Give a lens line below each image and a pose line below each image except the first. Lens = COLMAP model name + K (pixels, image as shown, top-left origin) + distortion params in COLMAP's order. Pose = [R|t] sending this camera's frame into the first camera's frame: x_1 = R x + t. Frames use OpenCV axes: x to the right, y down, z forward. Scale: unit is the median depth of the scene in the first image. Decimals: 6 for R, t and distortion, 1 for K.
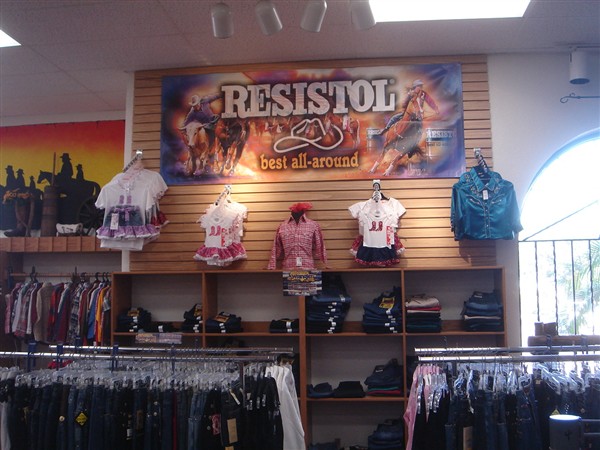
lens RADIAL K [[689.0, 0, 300.0], [0, 689.0, 225.0], [0, 0, 1]] dist [-0.095353, -0.011964]
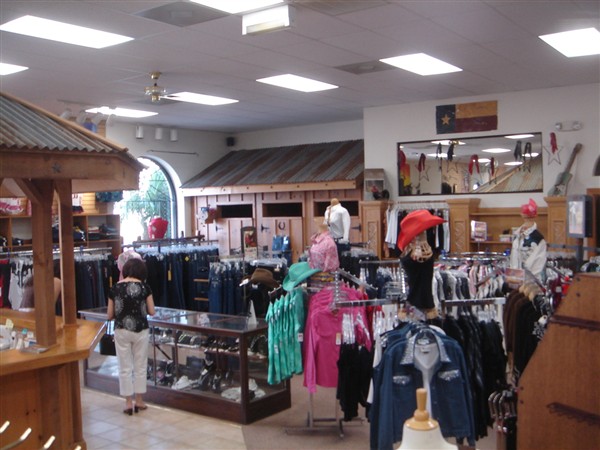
lens RADIAL K [[689.0, 0, 300.0], [0, 689.0, 225.0], [0, 0, 1]] dist [-0.095353, -0.011964]
pose [[0.485783, -0.027141, 0.873658, -1.506588], [-0.076008, 0.994420, 0.073155, -0.125174], [-0.870769, -0.101942, 0.481009, -0.755704]]
